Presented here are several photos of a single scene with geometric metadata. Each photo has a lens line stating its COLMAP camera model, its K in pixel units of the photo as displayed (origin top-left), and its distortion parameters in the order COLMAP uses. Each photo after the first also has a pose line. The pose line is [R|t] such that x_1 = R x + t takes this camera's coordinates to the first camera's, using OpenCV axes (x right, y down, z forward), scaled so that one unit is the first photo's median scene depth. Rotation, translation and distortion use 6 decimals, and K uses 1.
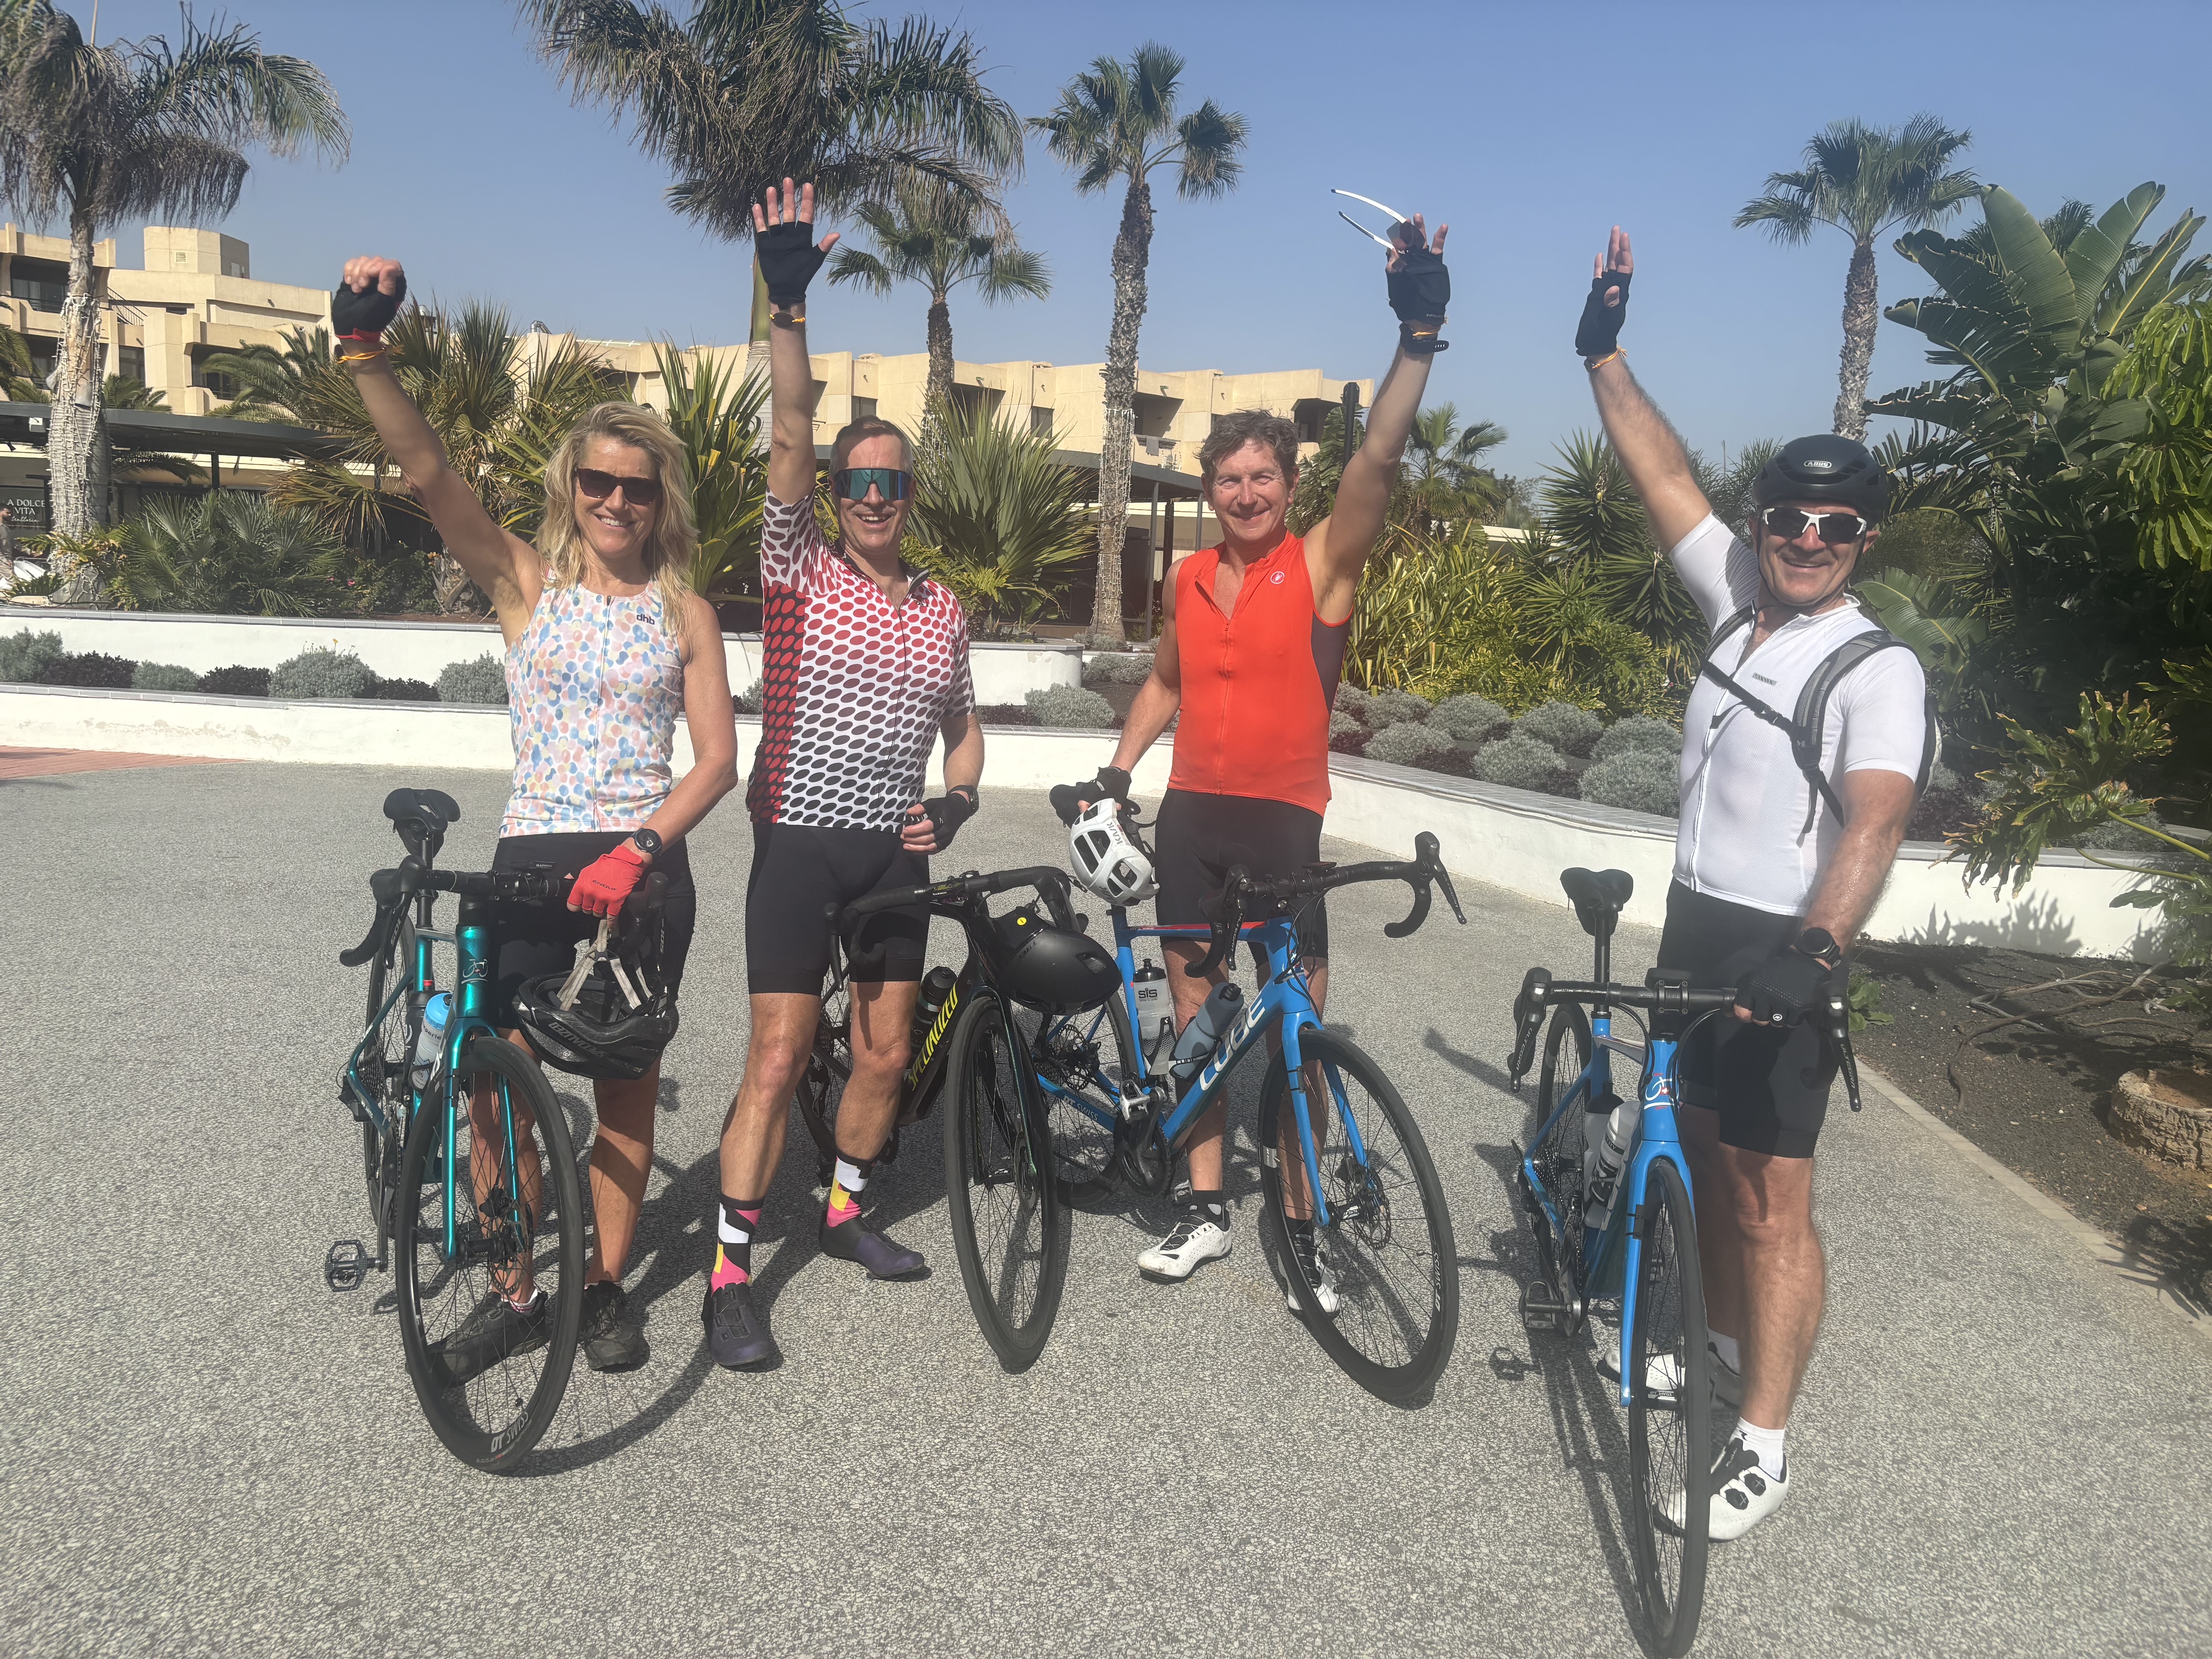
lens RADIAL K [[1696.0, 0, 1091.7], [0, 1696.0, 828.9], [0, 0, 1]] dist [0.022681, 0.011337]
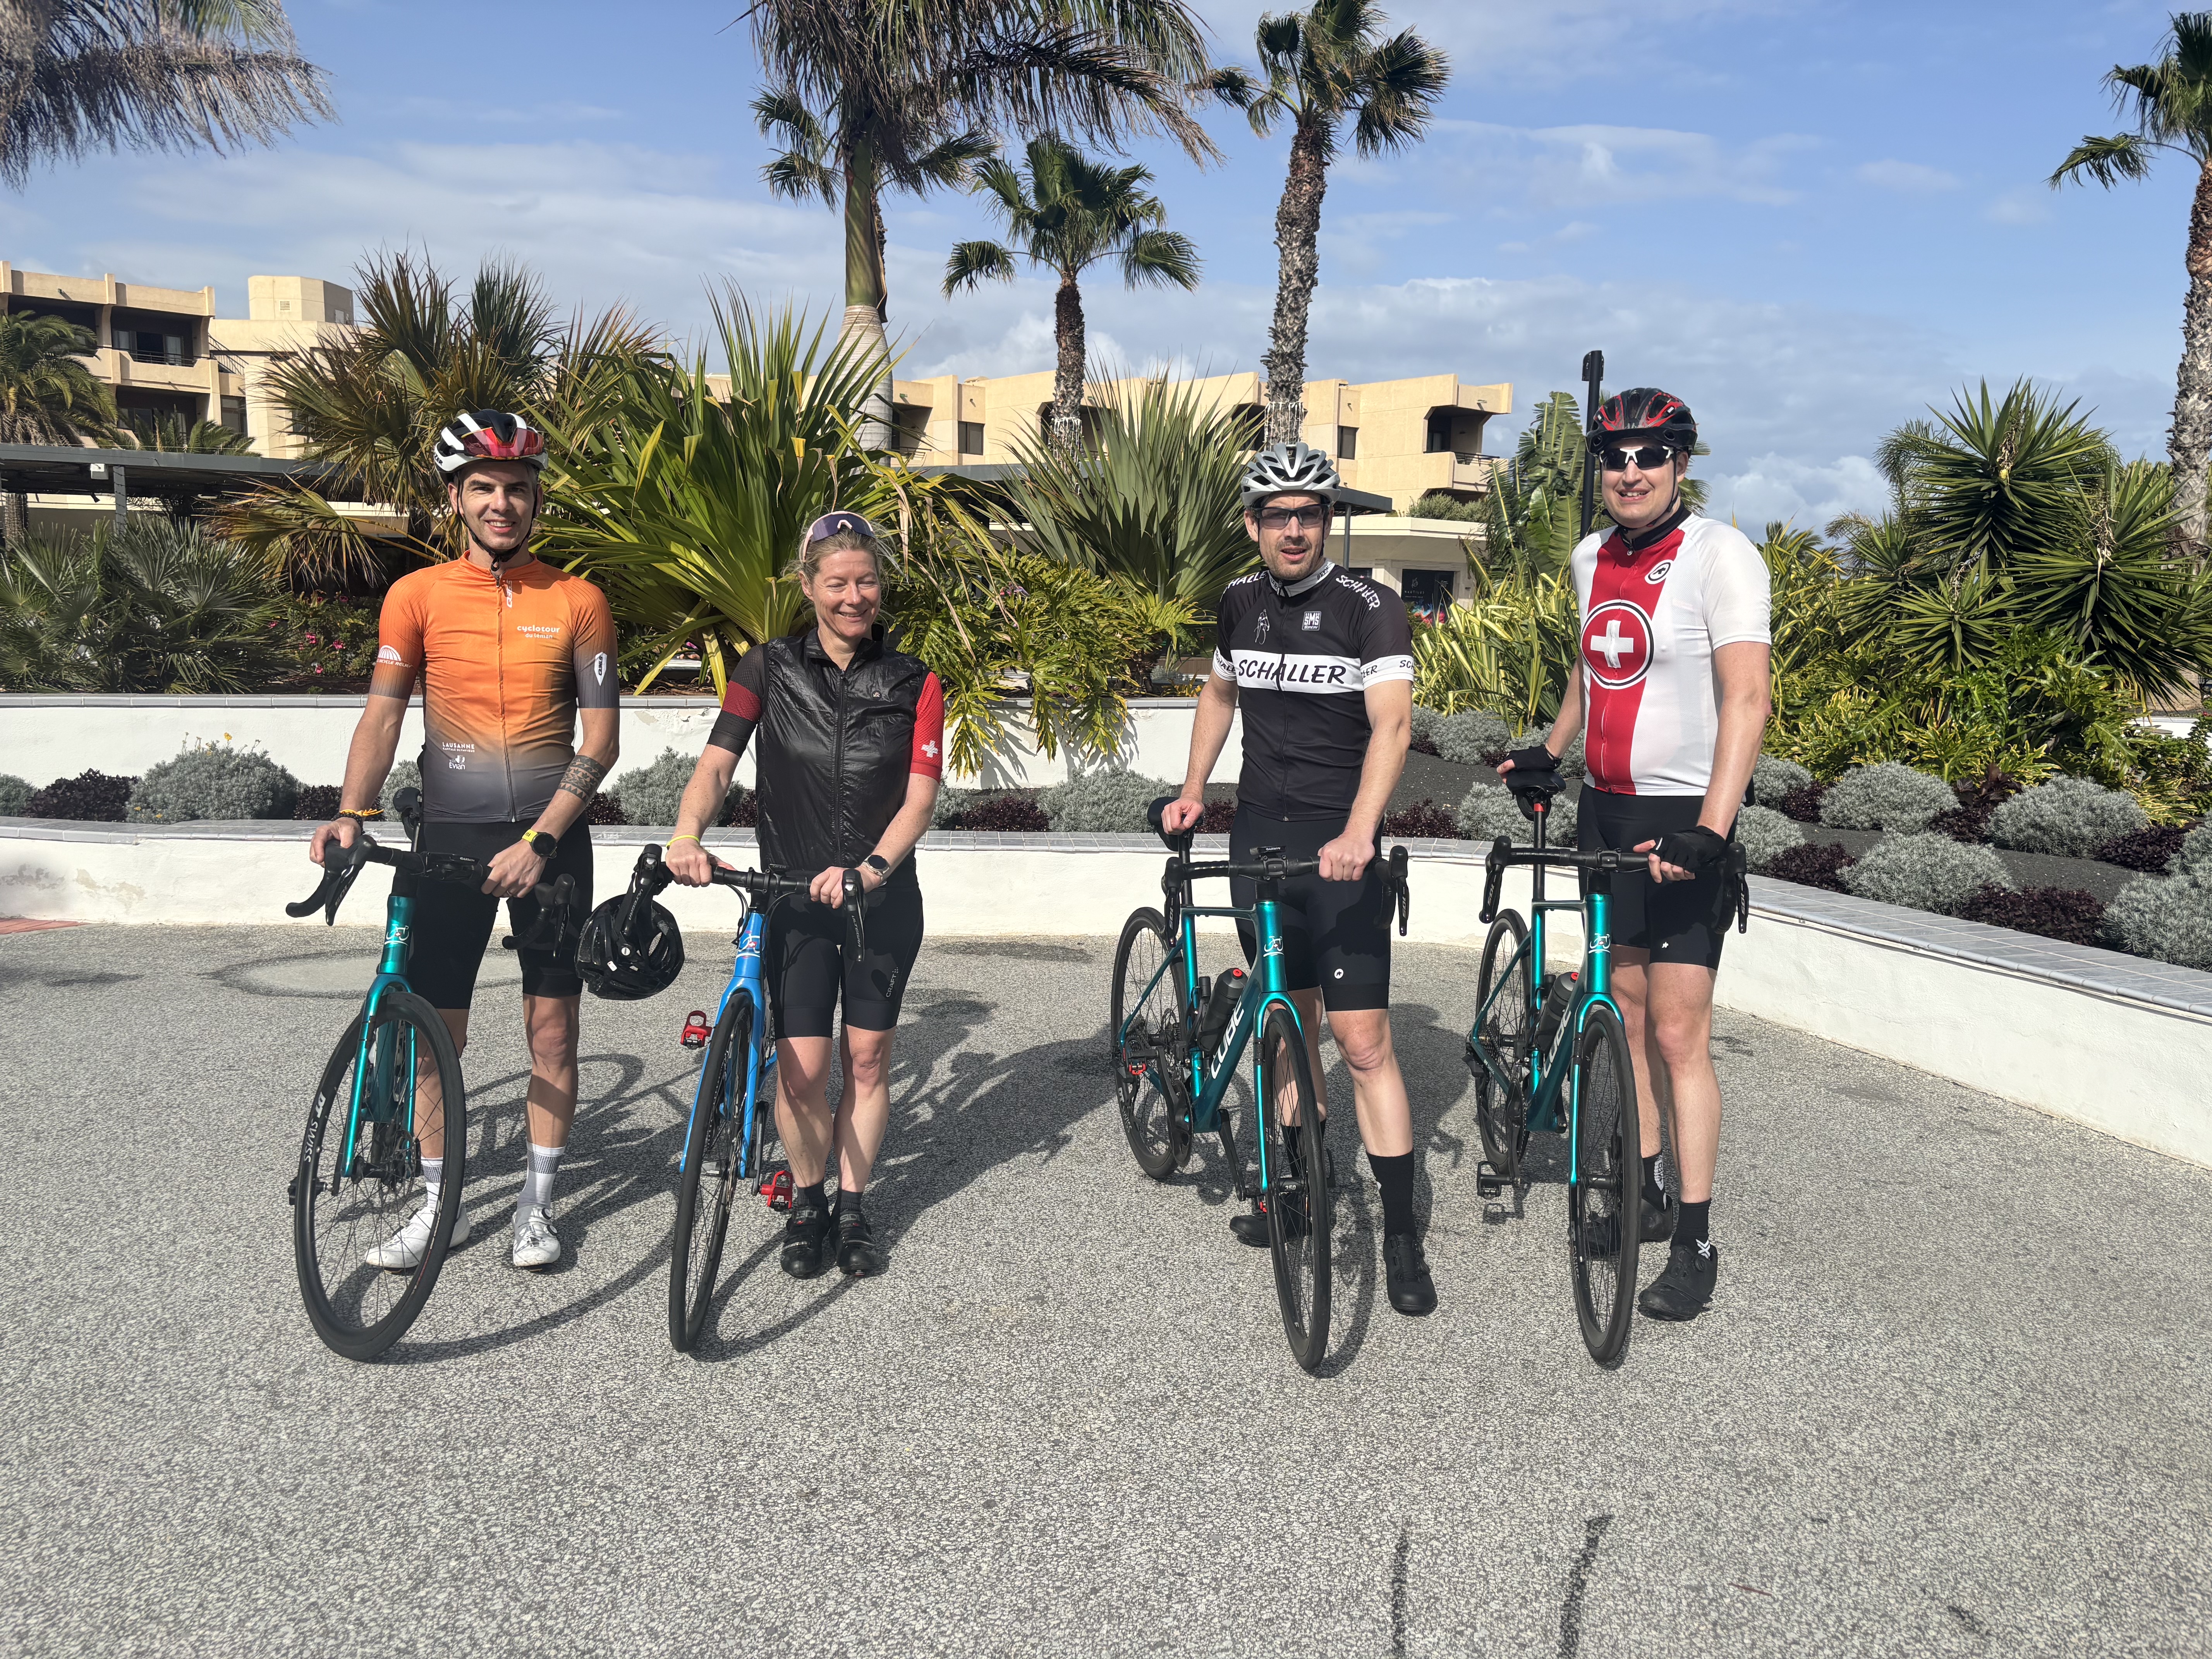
lens RADIAL K [[1696.0, 0, 1091.7], [0, 1696.0, 828.9], [0, 0, 1]] dist [0.022681, 0.011337]
pose [[0.997836, -0.017714, -0.063327, -0.072869], [0.016740, 0.999734, -0.015879, -0.064325], [0.063592, 0.014785, 0.997866, 0.402779]]
